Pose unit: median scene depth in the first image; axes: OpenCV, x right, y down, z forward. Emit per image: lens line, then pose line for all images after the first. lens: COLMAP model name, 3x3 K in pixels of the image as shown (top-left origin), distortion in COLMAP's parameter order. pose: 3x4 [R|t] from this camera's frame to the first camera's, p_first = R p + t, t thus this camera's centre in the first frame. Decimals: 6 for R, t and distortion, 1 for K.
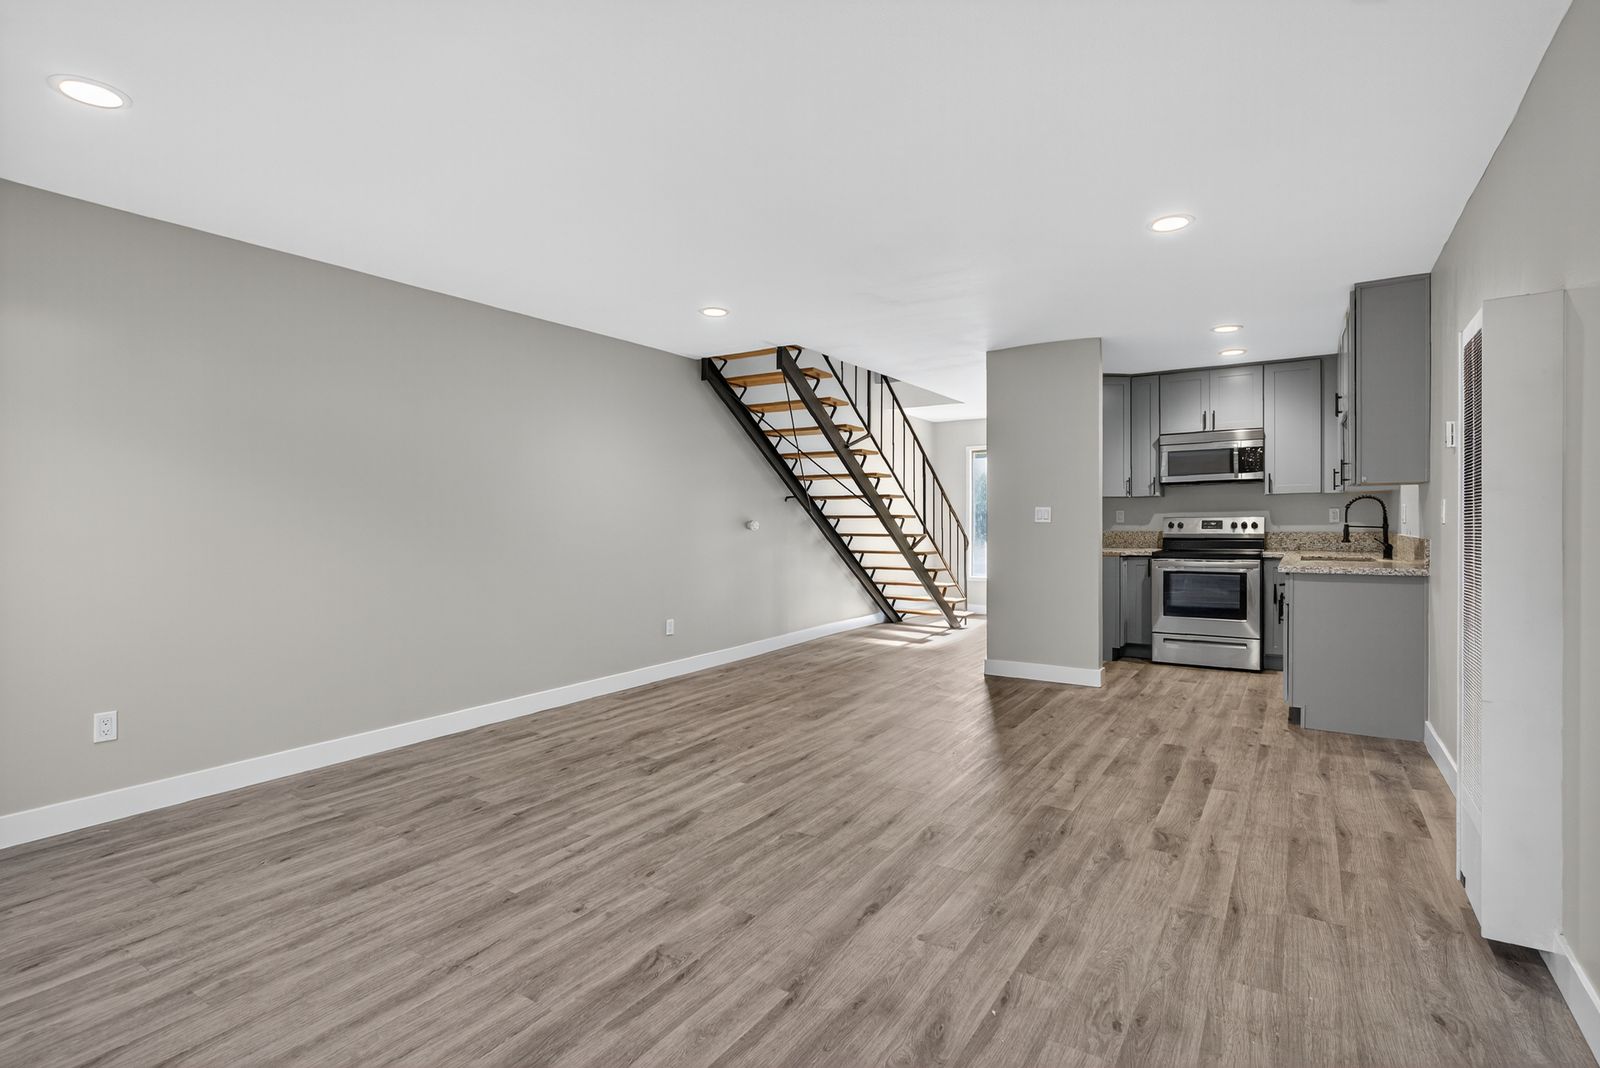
lens RADIAL K [[772.3, 0, 799.4], [0, 772.3, 511.8], [0, 0, 1]] dist [0.002212, -0.000632]
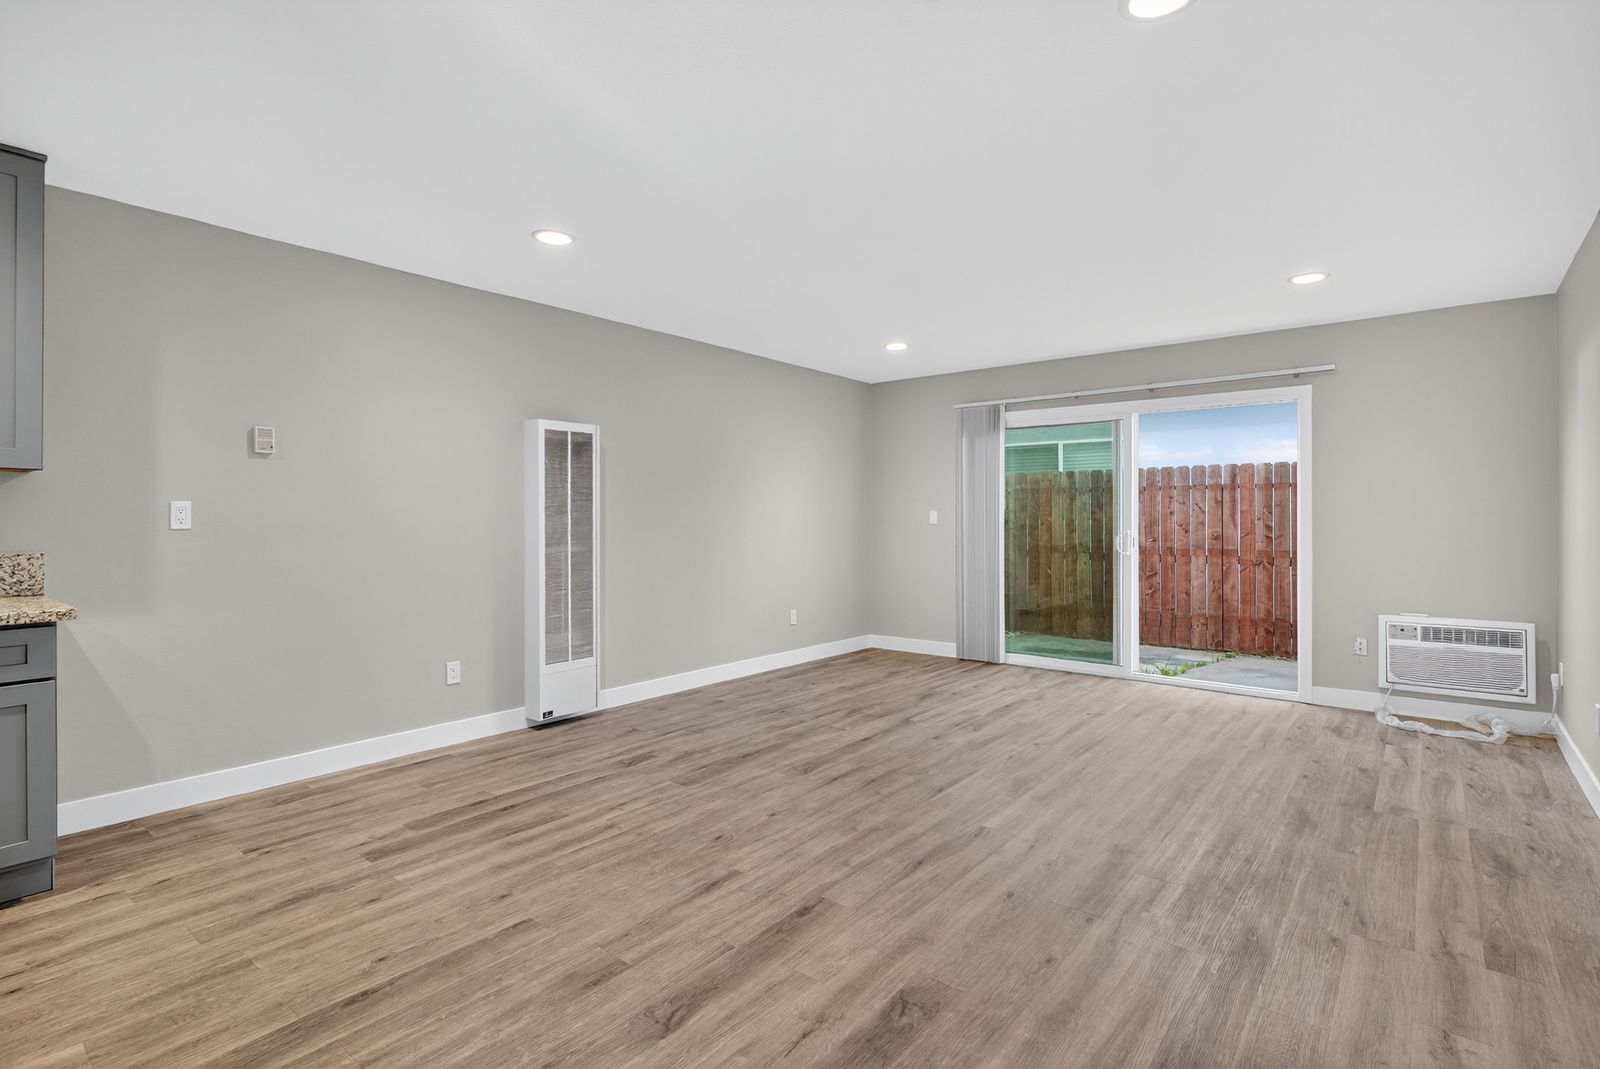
lens RADIAL K [[753.1, 0, 791.9], [0, 753.1, 525.6], [0, 0, 1]] dist [0.021723, -0.000266]
pose [[-0.993689, 0.004196, 0.112090, 0.041575], [0.004350, 0.999990, 0.001124, 0.011599], [-0.112084, 0.001604, -0.993697, 1.701077]]
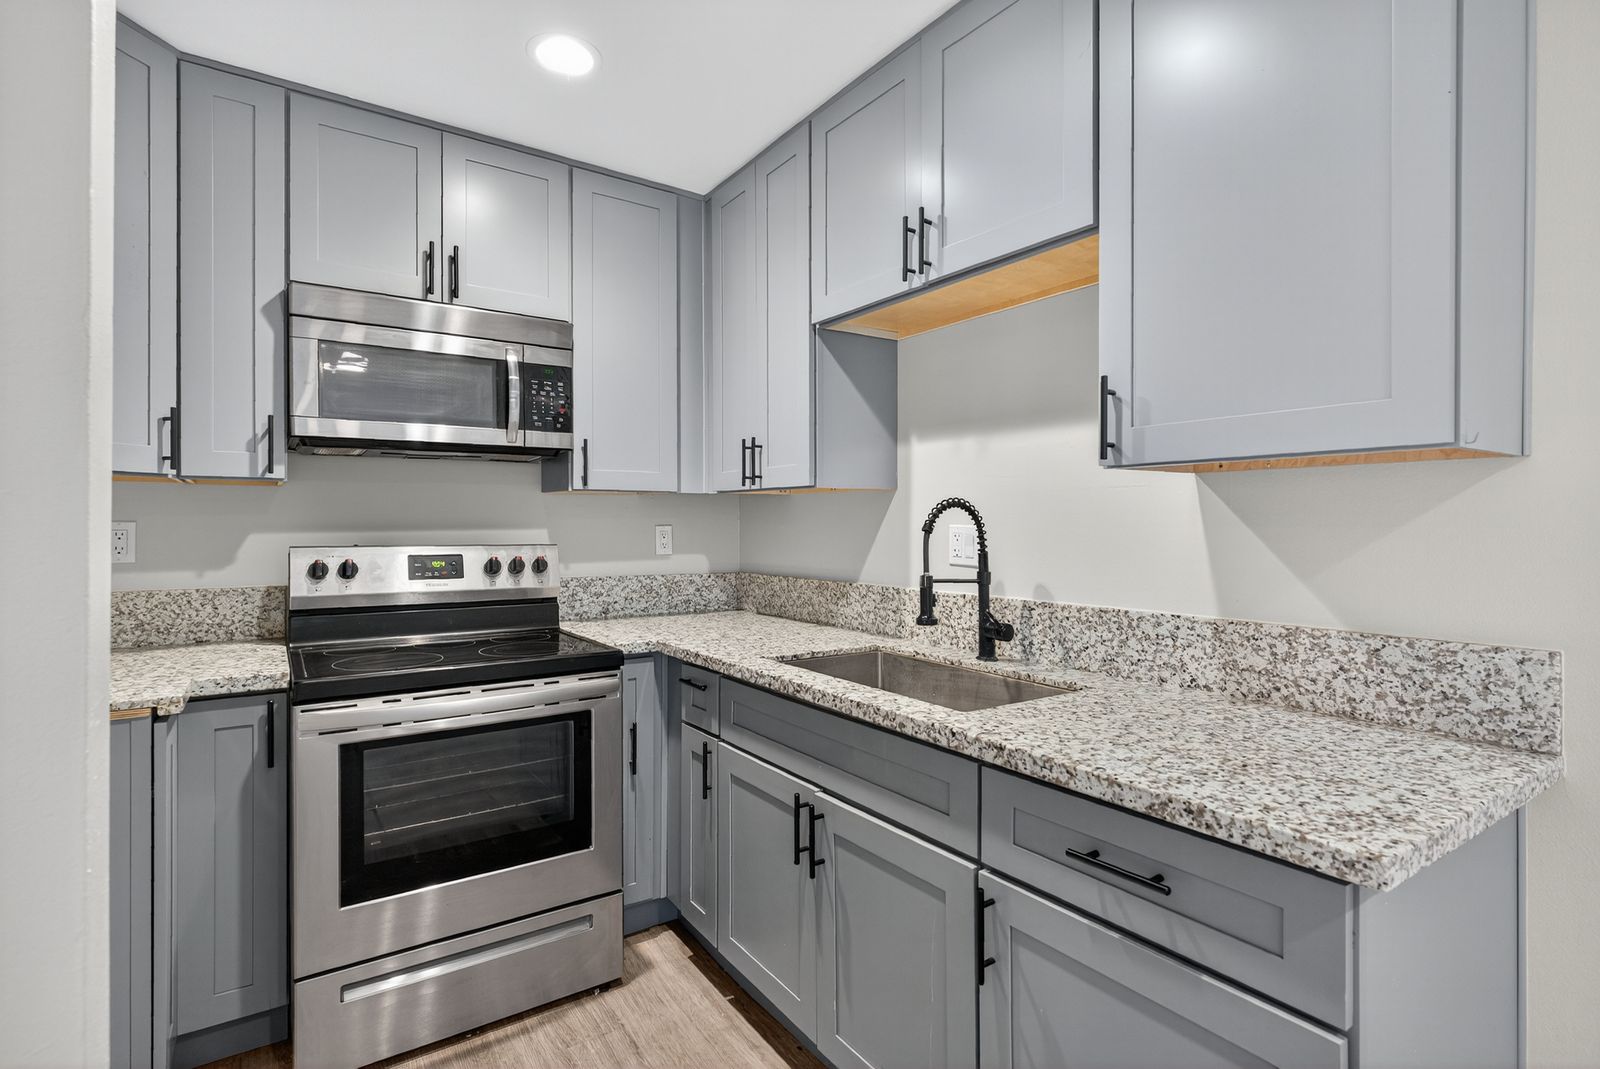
lens RADIAL K [[779.6, 0, 791.0], [0, 779.6, 527.9], [0, 0, 1]] dist [0.005124, 0.000466]
pose [[0.384207, 0.007773, 0.923214, 0.443477], [-0.017500, 0.999846, -0.001135, -0.006614], [-0.923081, -0.015720, 0.384284, 1.206916]]
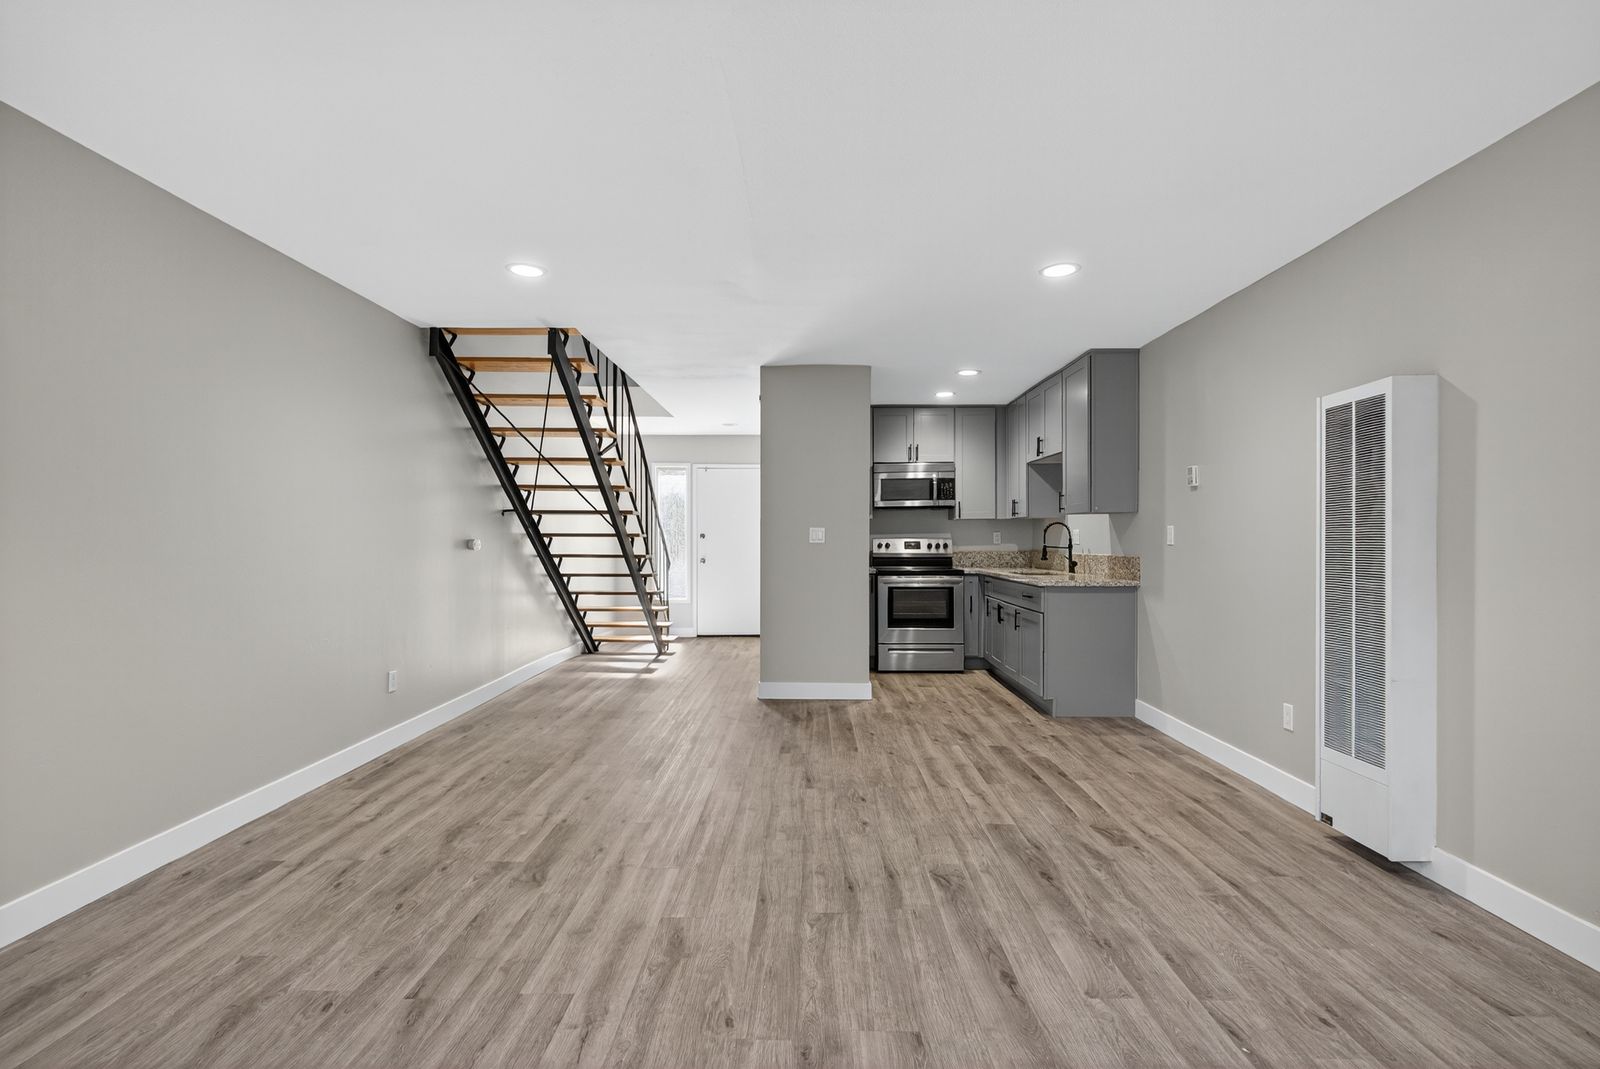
lens RADIAL K [[774.9, 0, 799.5], [0, 774.9, 525.9], [0, 0, 1]] dist [0.002081, -0.000613]
pose [[0.841573, 0.017085, 0.539873, -0.366737], [-0.012800, 0.999850, -0.011688, 0.006628], [-0.539992, 0.002926, 0.841665, 0.237622]]
